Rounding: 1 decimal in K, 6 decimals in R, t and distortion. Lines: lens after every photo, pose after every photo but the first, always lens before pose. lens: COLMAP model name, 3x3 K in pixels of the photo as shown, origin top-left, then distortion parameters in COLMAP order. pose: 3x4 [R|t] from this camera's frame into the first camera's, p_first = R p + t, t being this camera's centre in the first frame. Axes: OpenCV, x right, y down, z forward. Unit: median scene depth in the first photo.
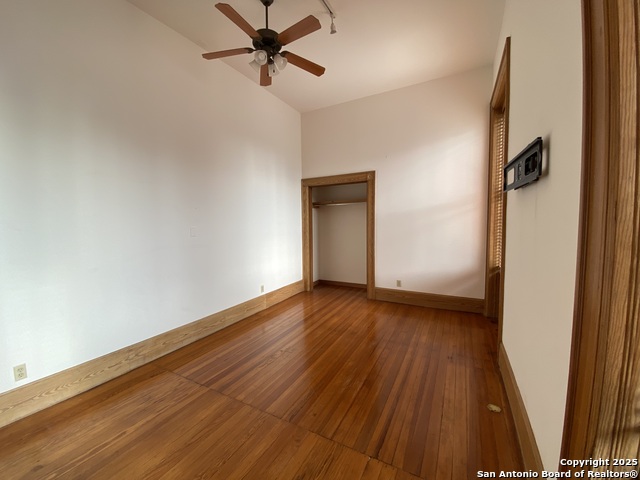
lens RADIAL K [[257.9, 0, 318.5], [0, 257.9, 240.3], [0, 0, 1]] dist [0.012110, -0.021964]
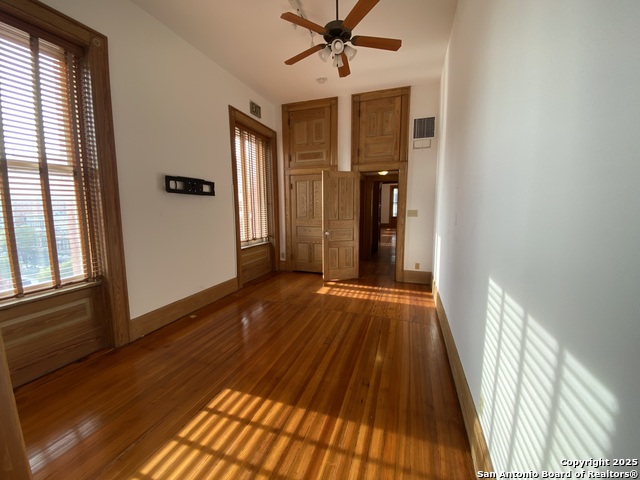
lens RADIAL K [[257.4, 0, 320.0], [0, 257.4, 240.0], [0, 0, 1]] dist [0.014345, -0.019572]
pose [[-0.987874, 0.037316, -0.150706, 0.050436], [0.006989, 0.980391, 0.196939, -0.146936], [0.155100, 0.193498, -0.968763, 1.955043]]
